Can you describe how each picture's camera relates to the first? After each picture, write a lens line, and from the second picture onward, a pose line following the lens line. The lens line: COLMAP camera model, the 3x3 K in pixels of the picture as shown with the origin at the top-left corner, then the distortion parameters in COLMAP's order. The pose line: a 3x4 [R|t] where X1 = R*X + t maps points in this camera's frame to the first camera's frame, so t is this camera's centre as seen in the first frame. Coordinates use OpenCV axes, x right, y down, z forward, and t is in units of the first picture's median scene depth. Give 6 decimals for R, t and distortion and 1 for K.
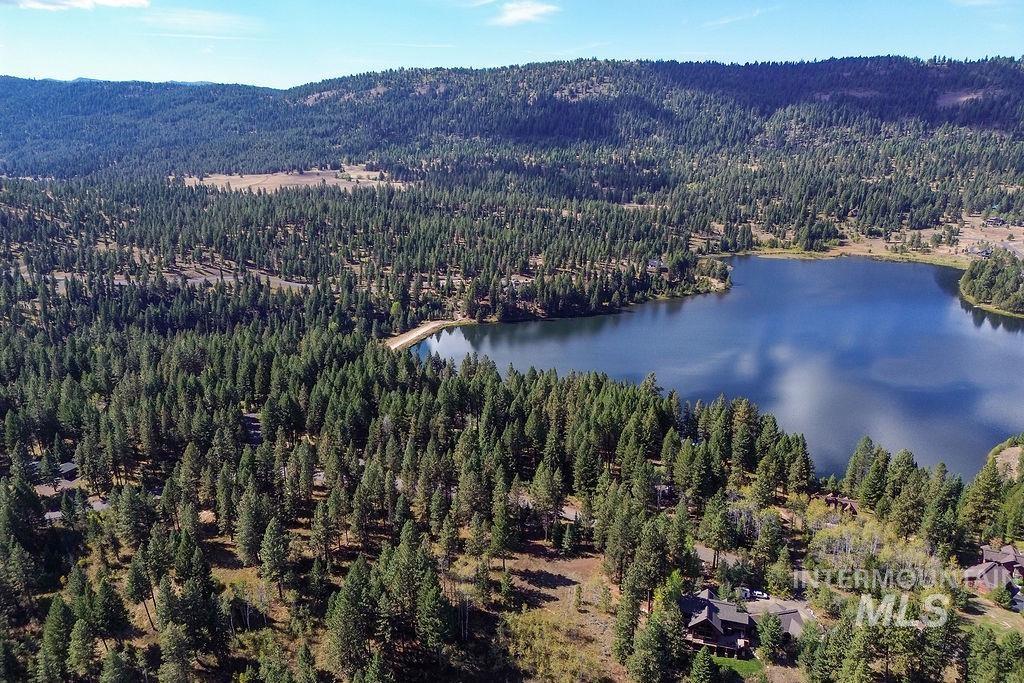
lens RADIAL K [[719.5, 0, 509.1], [0, 719.5, 330.9], [0, 0, 1]] dist [0.064947, -0.059995]
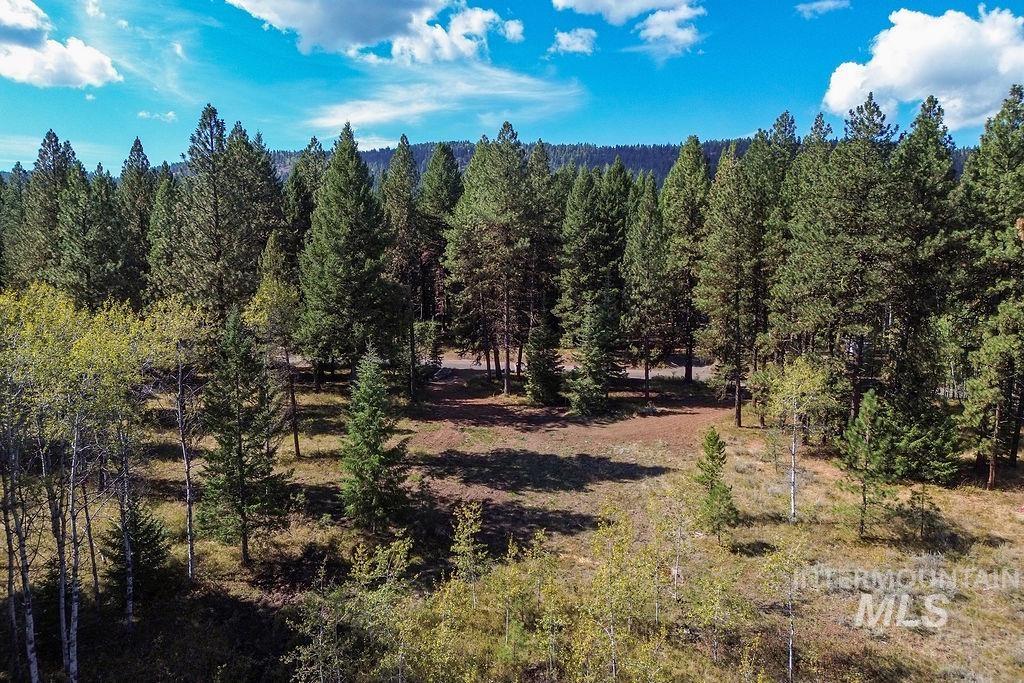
lens RADIAL K [[719.5, 0, 504.4], [0, 719.5, 338.2], [0, 0, 1]] dist [0.064947, -0.059995]
pose [[0.986060, -0.021948, 0.164935, 0.001856], [0.047907, 0.986735, -0.155110, 0.268188], [-0.159343, 0.160849, 0.974032, 0.605372]]
